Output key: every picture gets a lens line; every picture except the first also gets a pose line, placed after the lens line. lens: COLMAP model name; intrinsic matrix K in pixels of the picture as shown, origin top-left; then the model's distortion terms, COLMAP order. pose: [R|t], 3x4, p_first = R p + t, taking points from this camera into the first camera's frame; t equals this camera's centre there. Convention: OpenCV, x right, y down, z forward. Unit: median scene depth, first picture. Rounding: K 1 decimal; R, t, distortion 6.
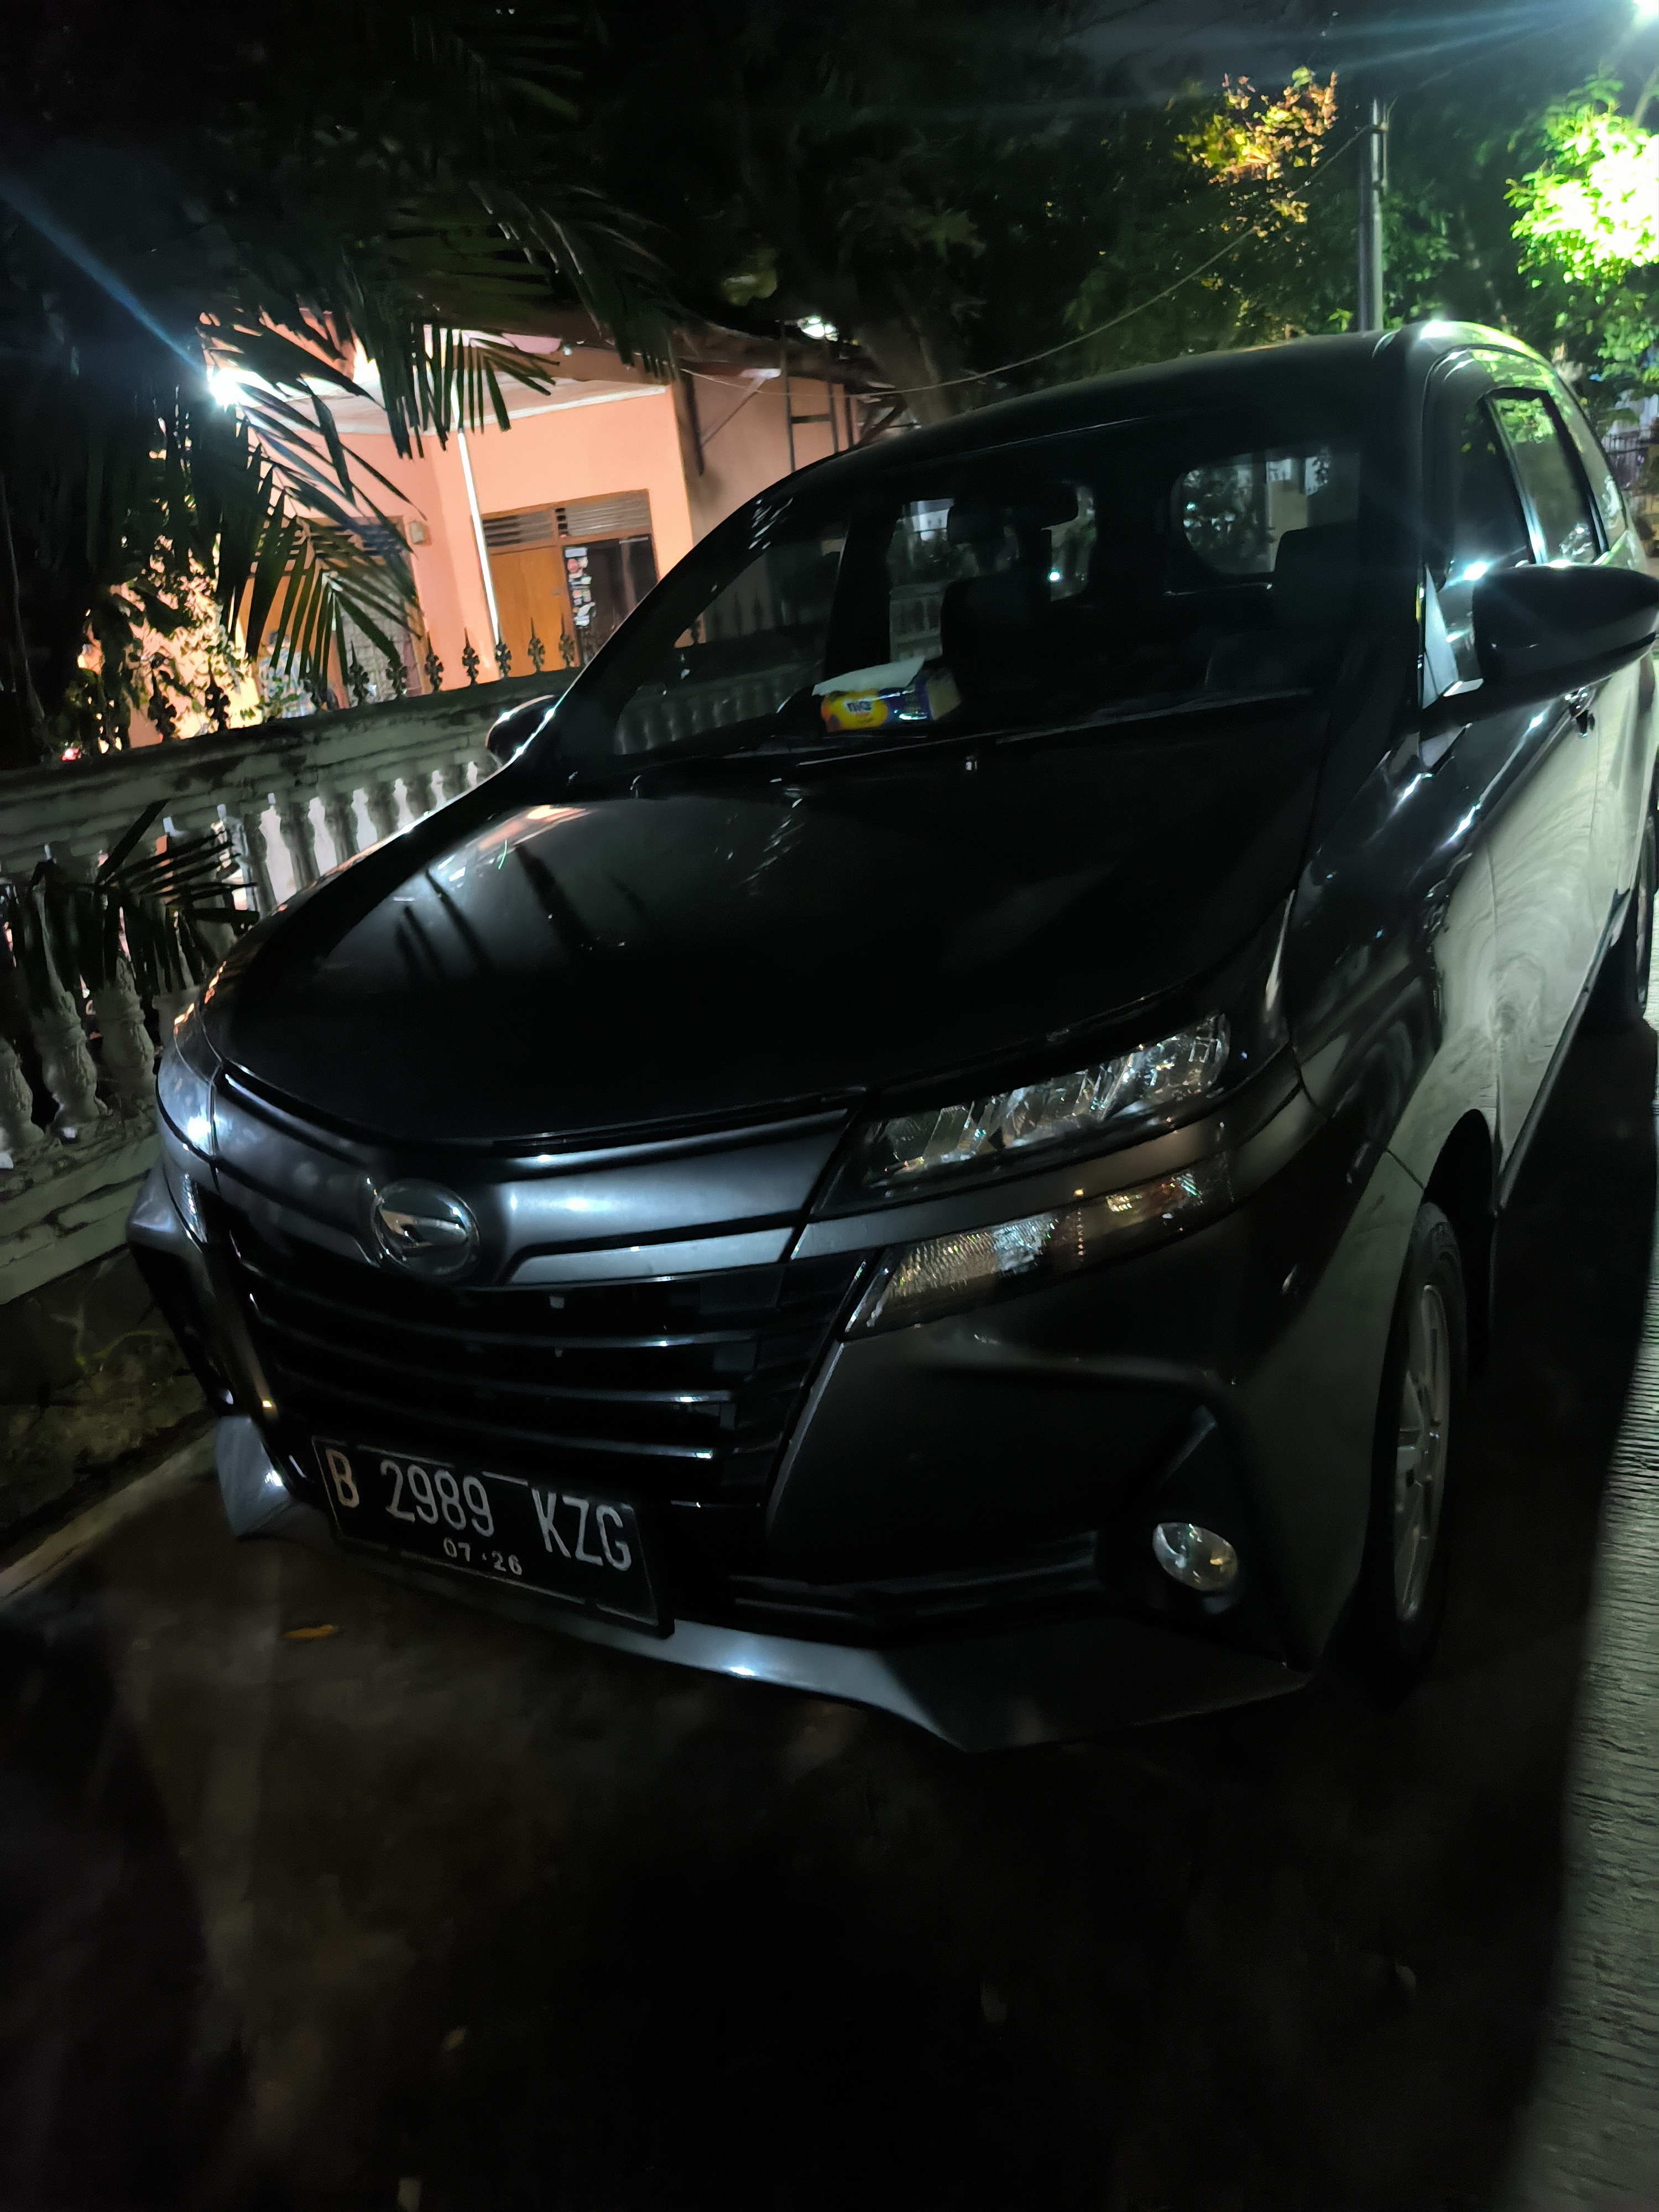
lens RADIAL K [[1665.3, 0, 821.6], [0, 1665.3, 1100.2], [0, 0, 1]] dist [0.016455, -0.015608]
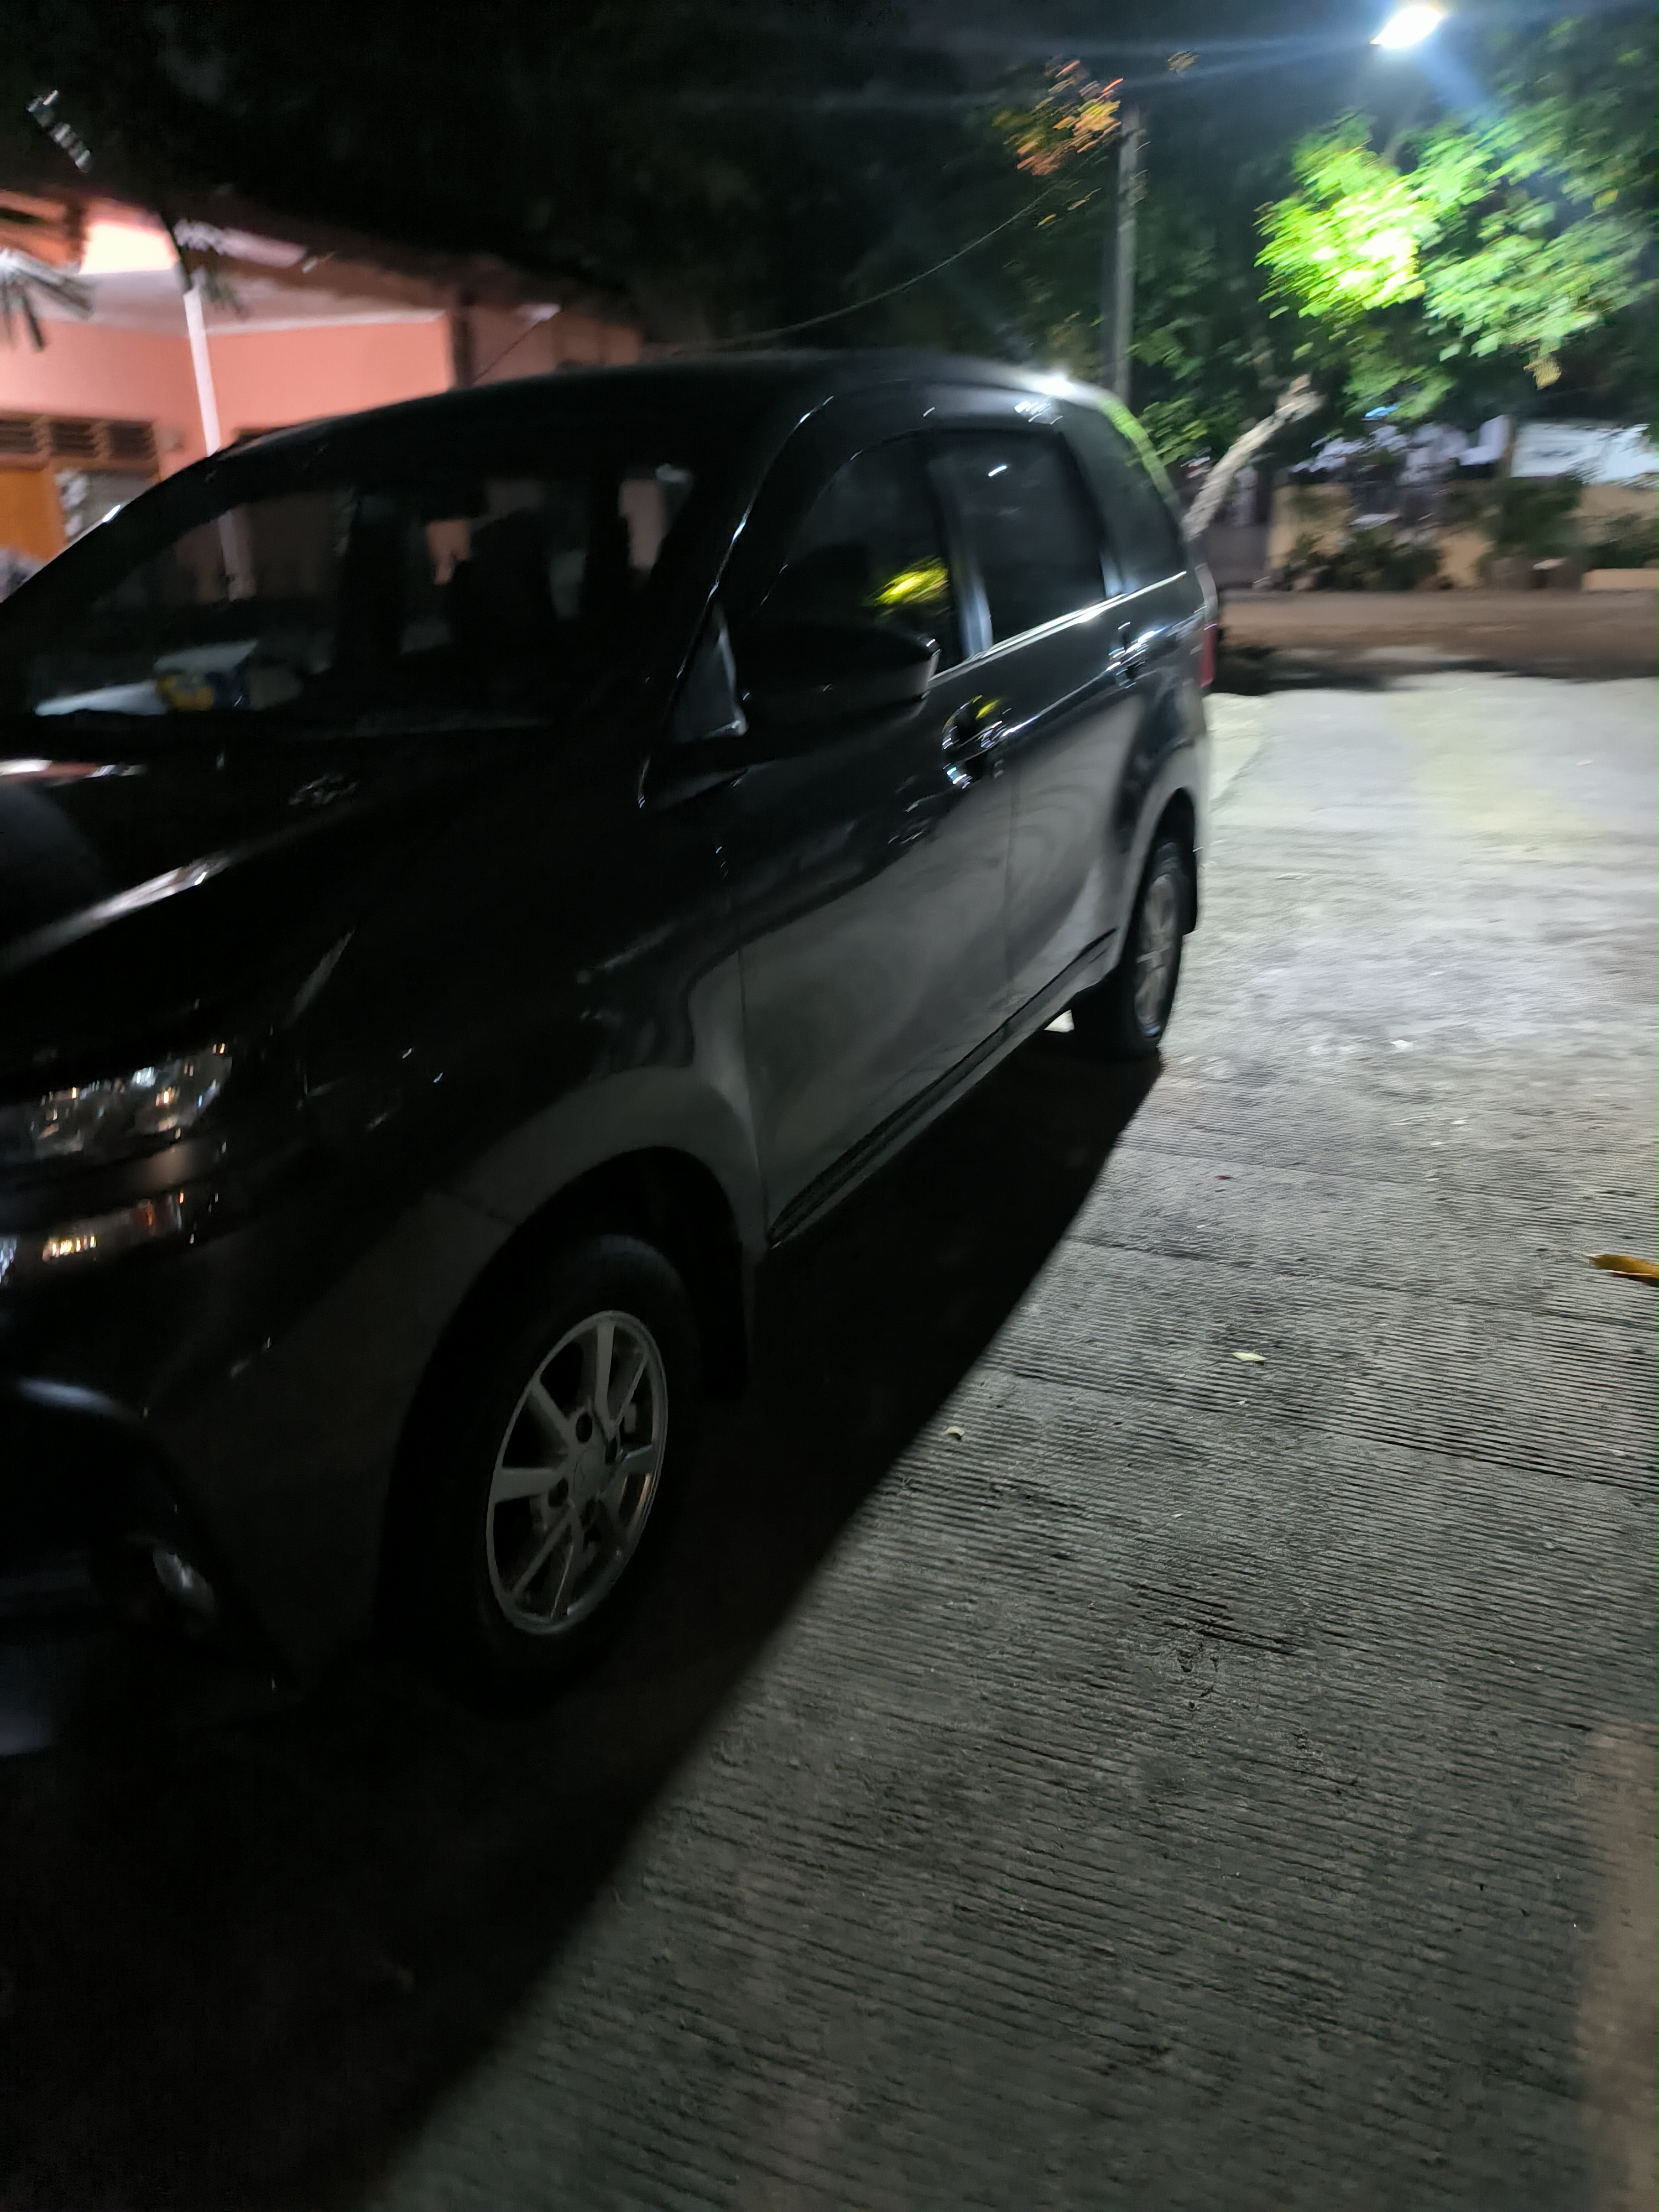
lens RADIAL K [[1665.3, 0, 830.3], [0, 1665.3, 1118.3], [0, 0, 1]] dist [0.016455, -0.015608]
pose [[0.992552, 0.066231, 0.102245, 0.083744], [-0.069874, 0.997027, 0.032467, -0.011106], [-0.099791, -0.039369, 0.994229, -0.007054]]
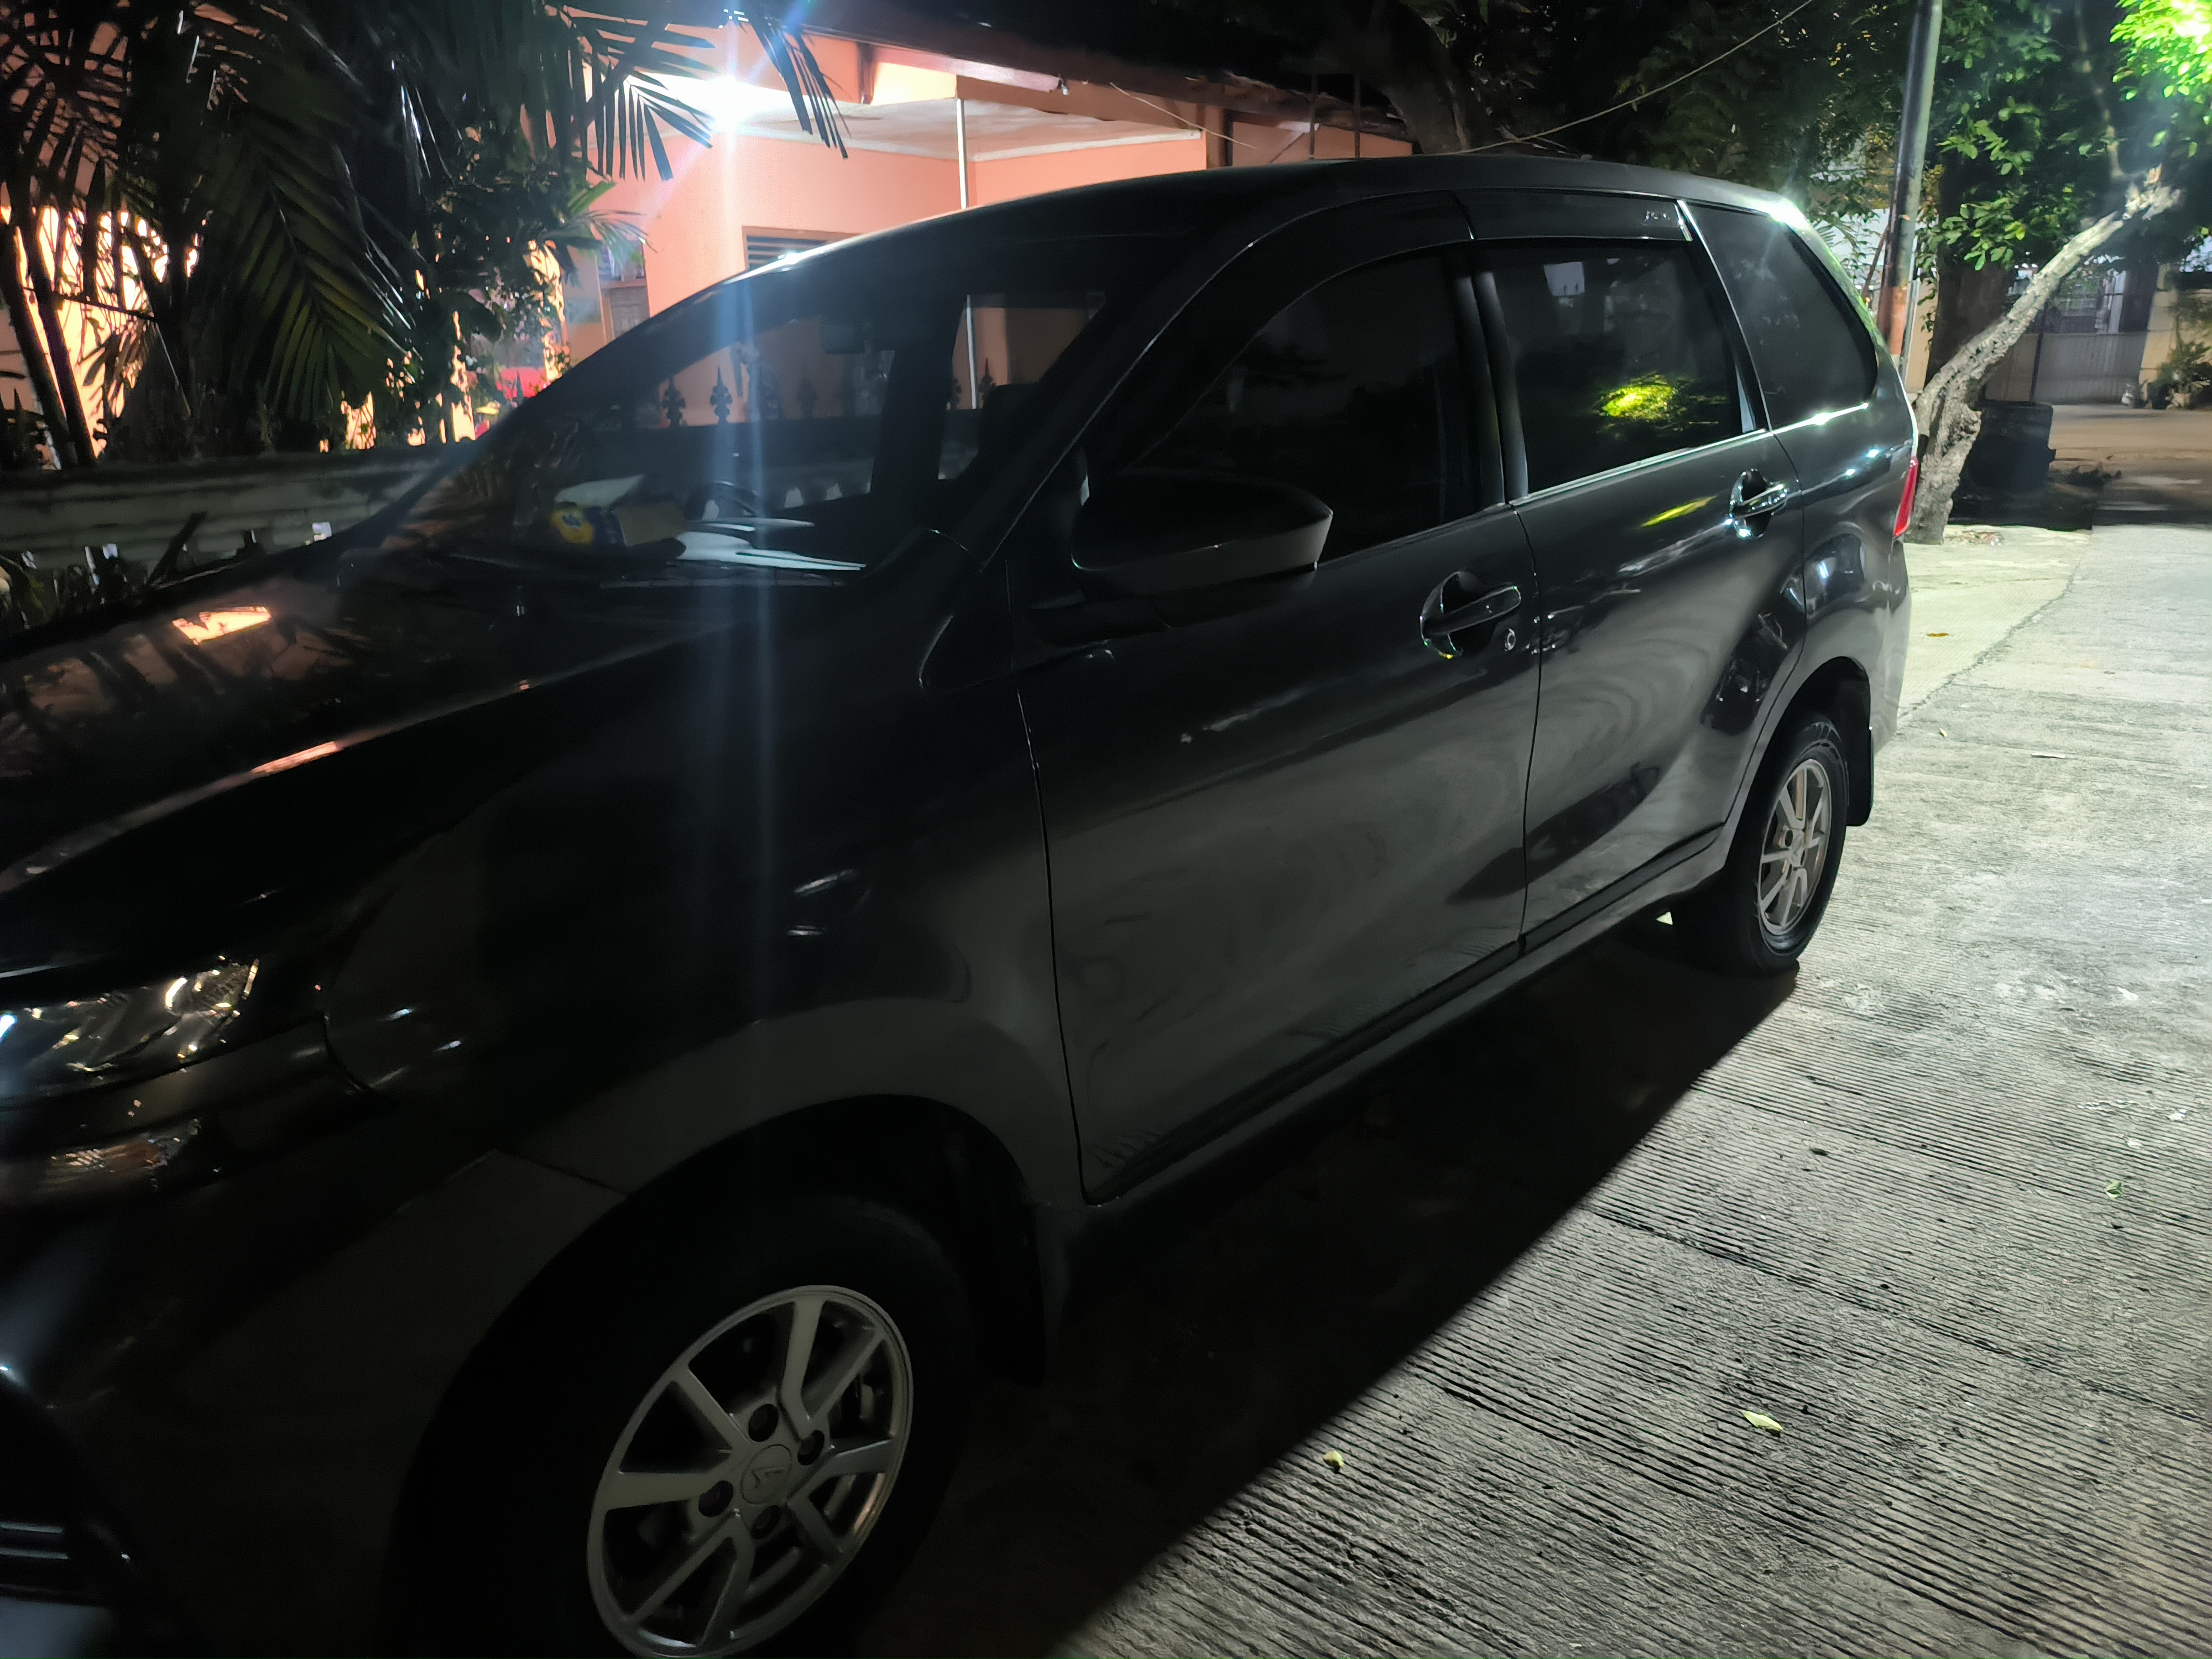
lens RADIAL K [[1665.3, 0, 1118.5], [0, 1665.3, 813.7], [0, 0, 1]] dist [0.016455, -0.015608]
pose [[0.968548, 0.156508, -0.193443, 0.139504], [-0.158225, 0.987381, 0.006644, -0.034451], [0.192042, 0.024173, 0.981089, 0.038897]]
